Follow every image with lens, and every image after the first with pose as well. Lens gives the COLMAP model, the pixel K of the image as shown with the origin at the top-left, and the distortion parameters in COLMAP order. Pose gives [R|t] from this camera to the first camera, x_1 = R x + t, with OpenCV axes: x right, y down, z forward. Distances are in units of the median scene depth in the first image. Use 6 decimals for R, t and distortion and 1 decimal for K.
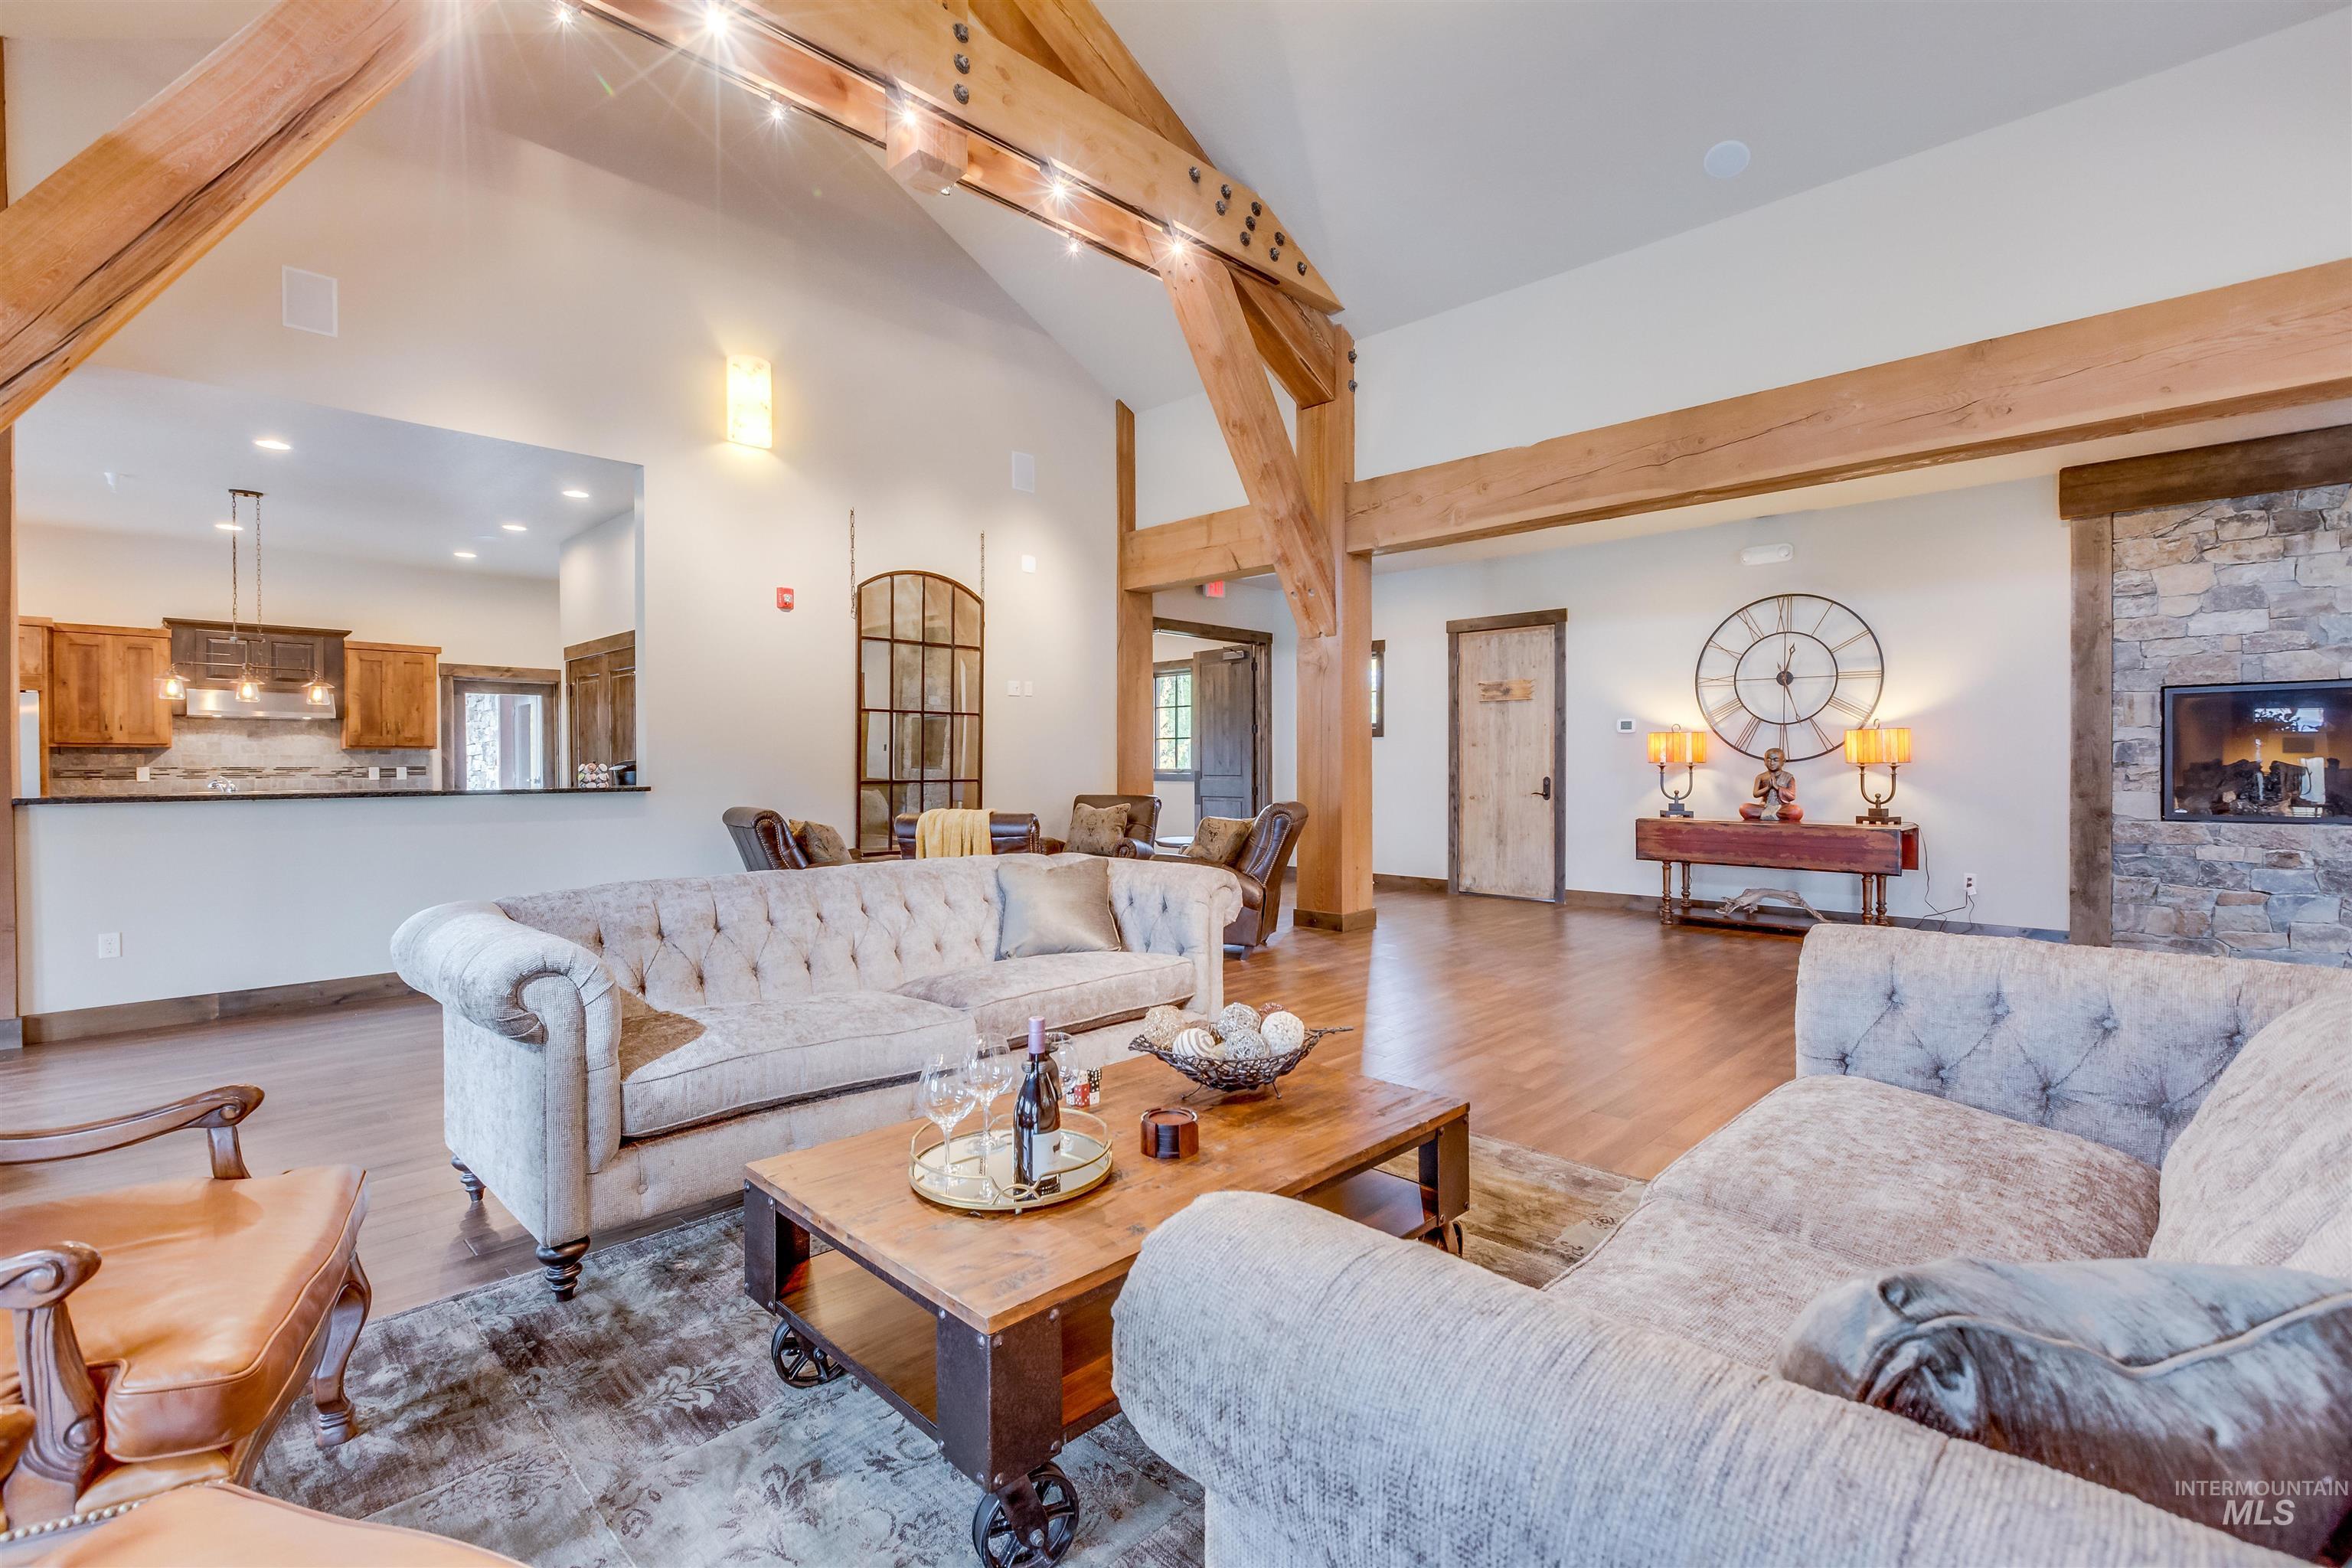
lens RADIAL K [[1064.1, 0, 1175.2], [0, 1064.1, 765.6], [0, 0, 1]] dist [0.000249, 0.000010]
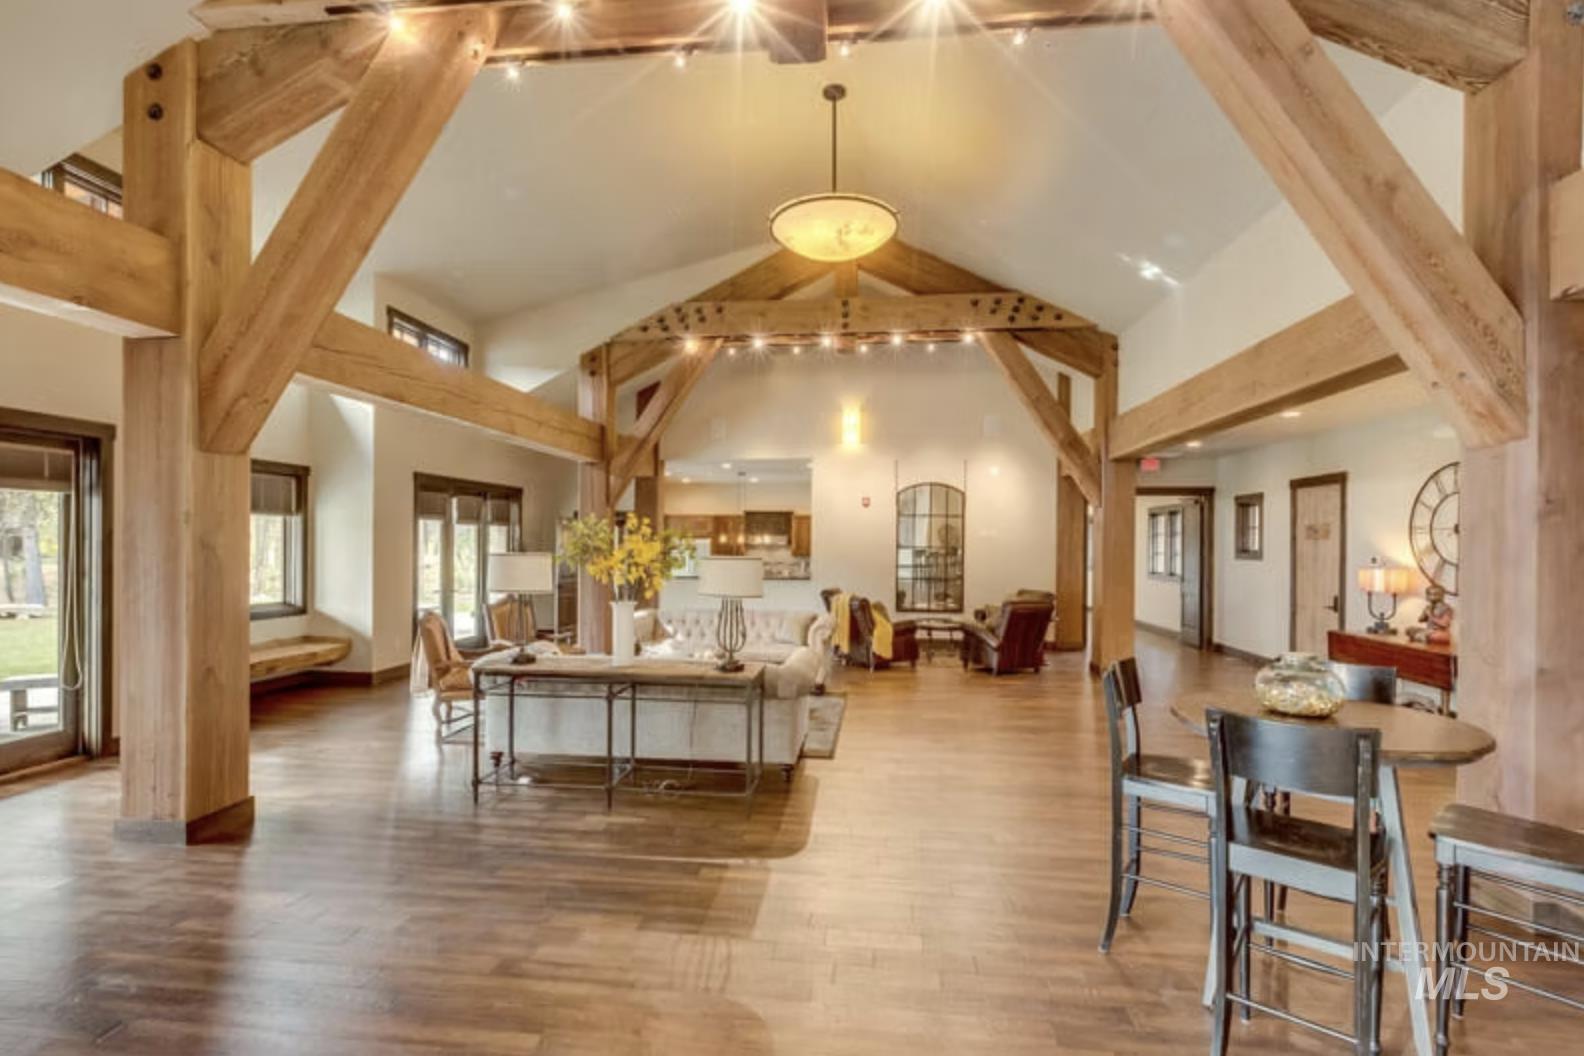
lens RADIAL K [[701.5, 0, 792.0], [0, 701.5, 528.0], [0, 0, 1]] dist [-0.000239, -0.000030]
pose [[0.618811, -0.008730, -0.785492, 0.721858], [-0.009953, 0.999771, -0.018952, -0.058901], [0.785477, 0.019546, 0.618582, -0.119385]]
